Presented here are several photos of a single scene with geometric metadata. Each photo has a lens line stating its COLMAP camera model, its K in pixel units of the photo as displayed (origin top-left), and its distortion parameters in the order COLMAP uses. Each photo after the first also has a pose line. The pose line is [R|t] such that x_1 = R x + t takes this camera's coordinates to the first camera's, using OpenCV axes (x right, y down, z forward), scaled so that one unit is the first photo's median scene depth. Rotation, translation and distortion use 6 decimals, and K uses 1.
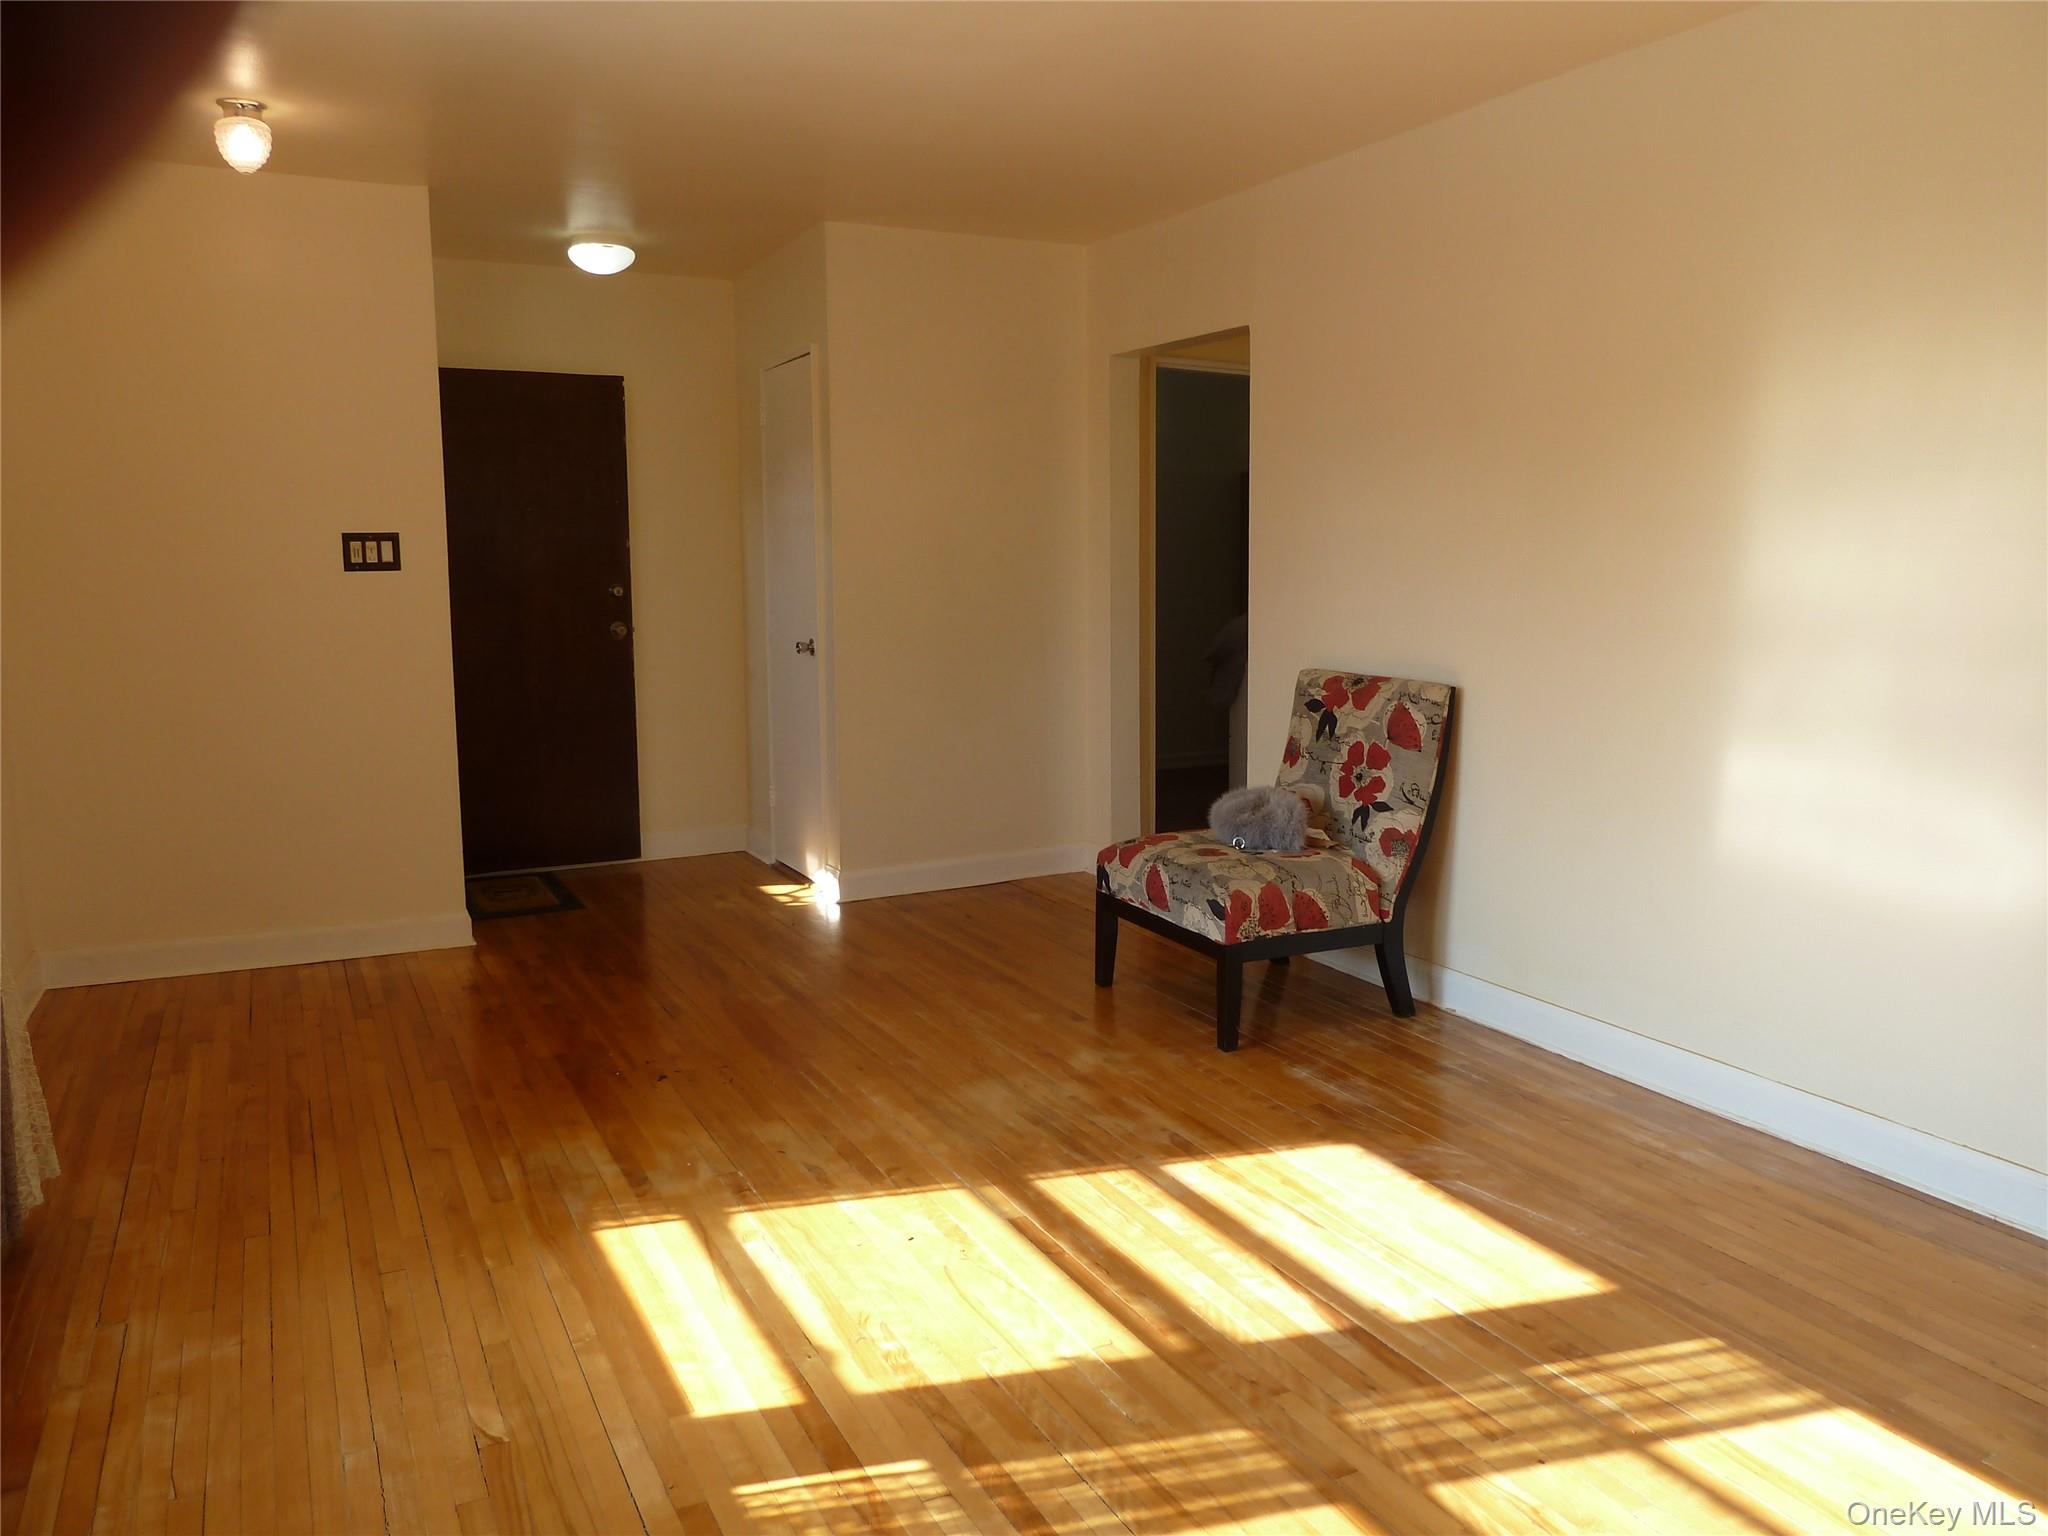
lens RADIAL K [[1528.0, 0, 1024.2], [0, 1528.0, 767.9], [0, 0, 1]] dist [-0.014102, -0.009516]
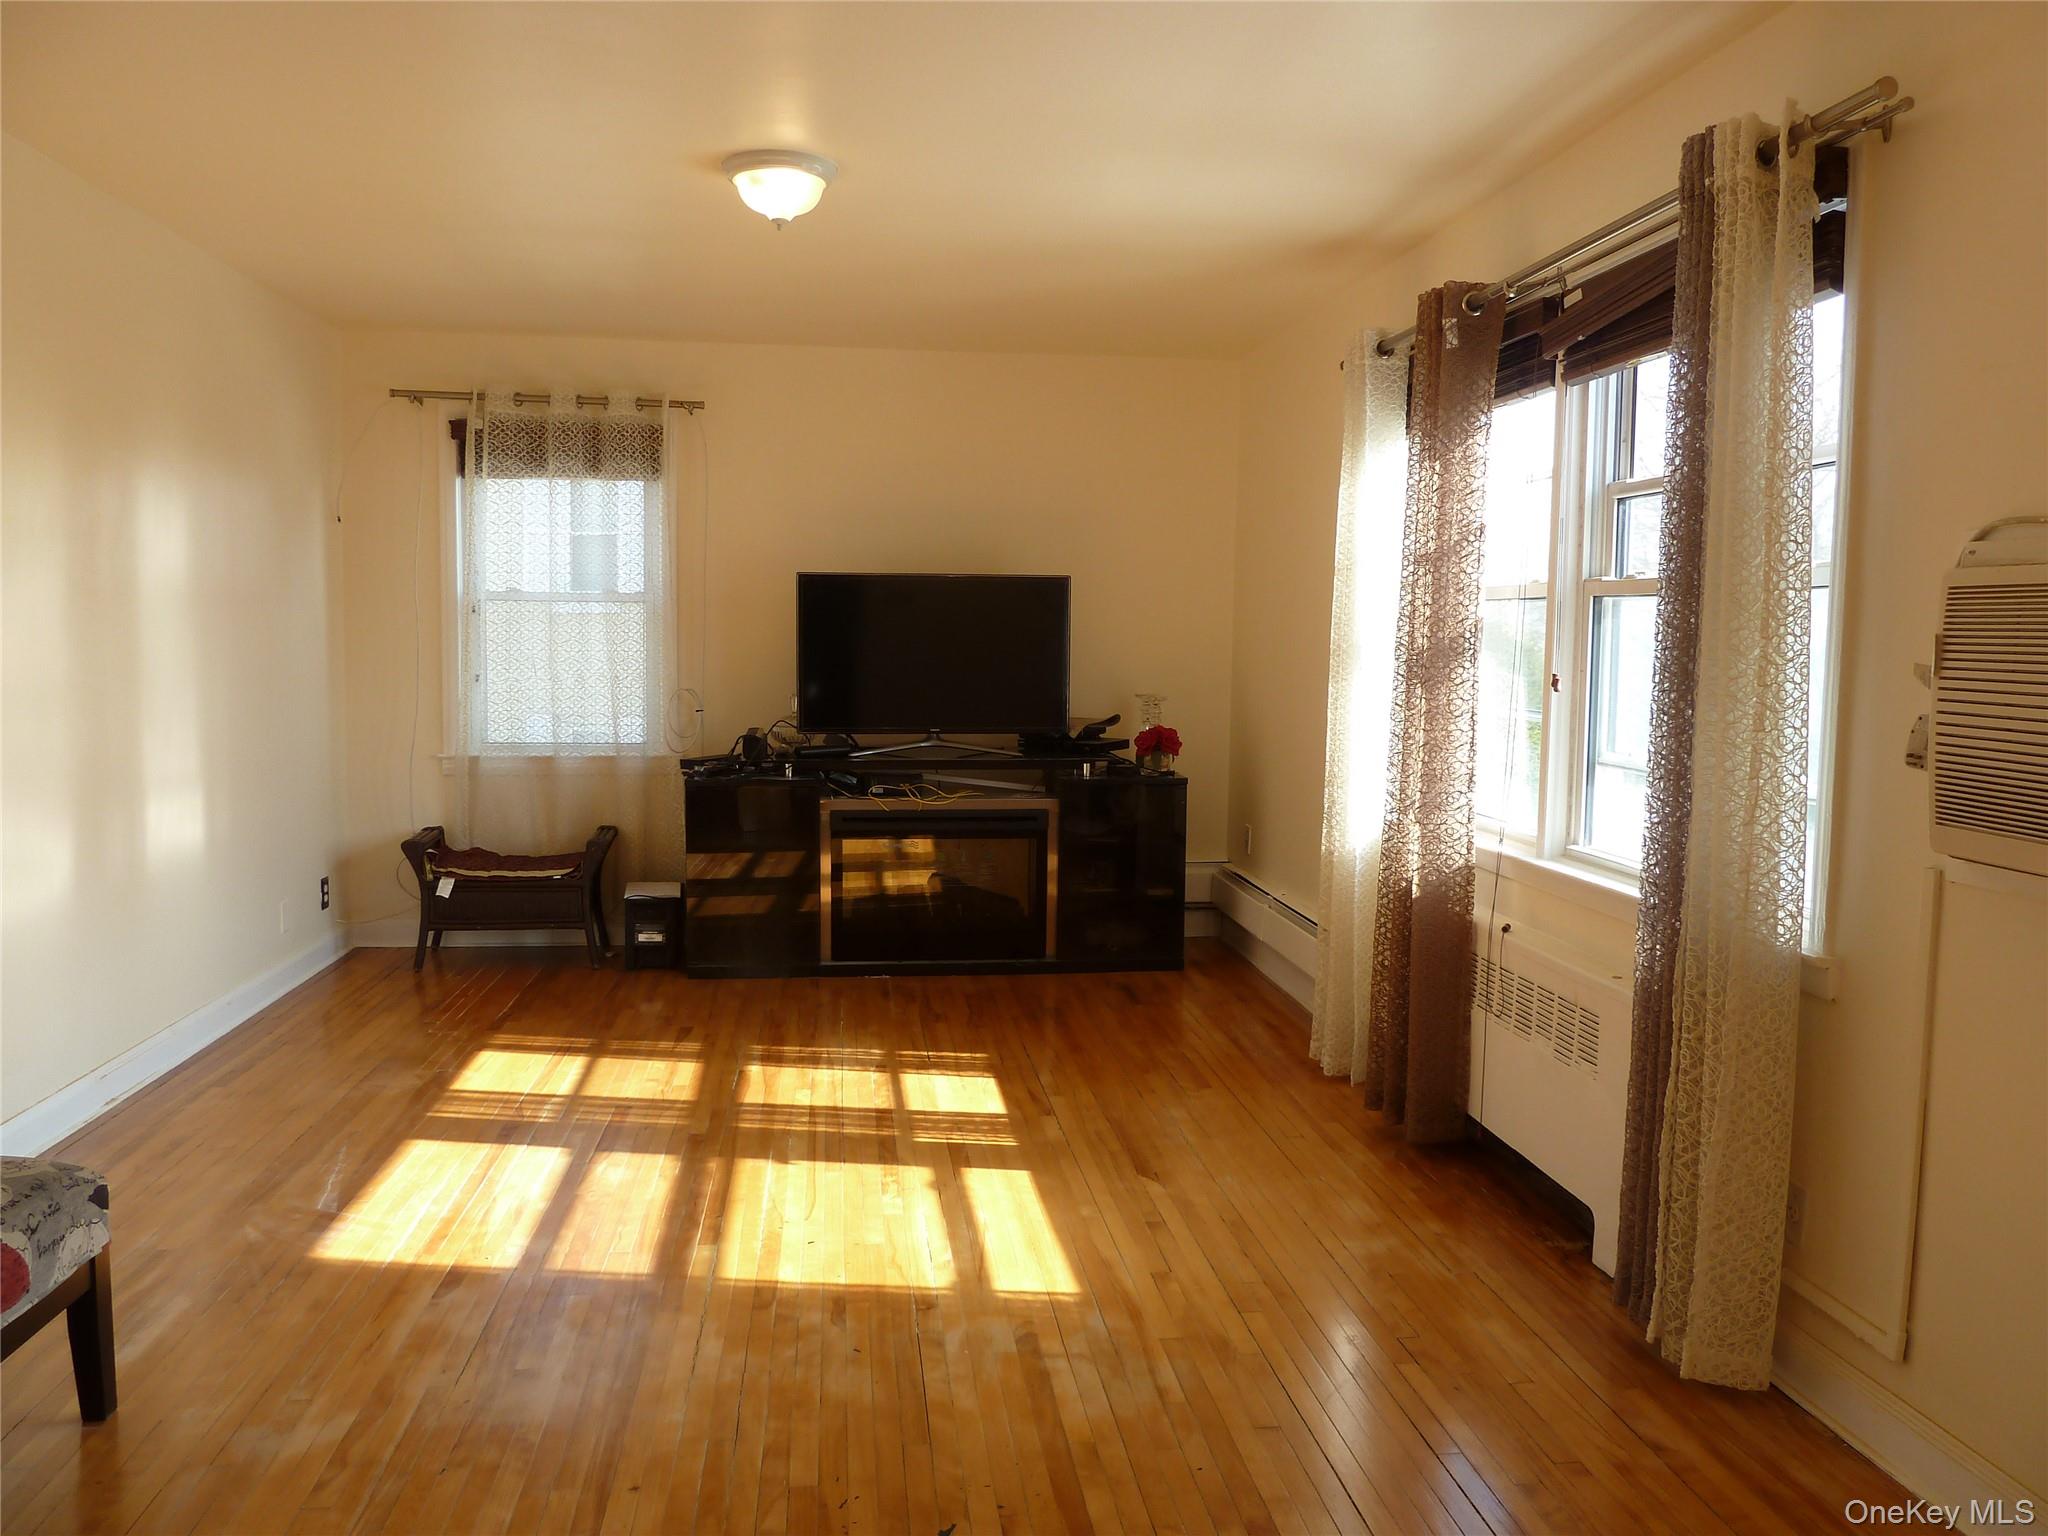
lens RADIAL K [[1528.0, 0, 1023.8], [0, 1528.0, 766.9], [0, 0, 1]] dist [-0.014102, -0.009516]
pose [[-0.942853, -0.033765, 0.331495, -0.645071], [0.039263, 0.976664, 0.211153, -0.294394], [-0.330889, 0.212102, -0.919524, 2.107663]]
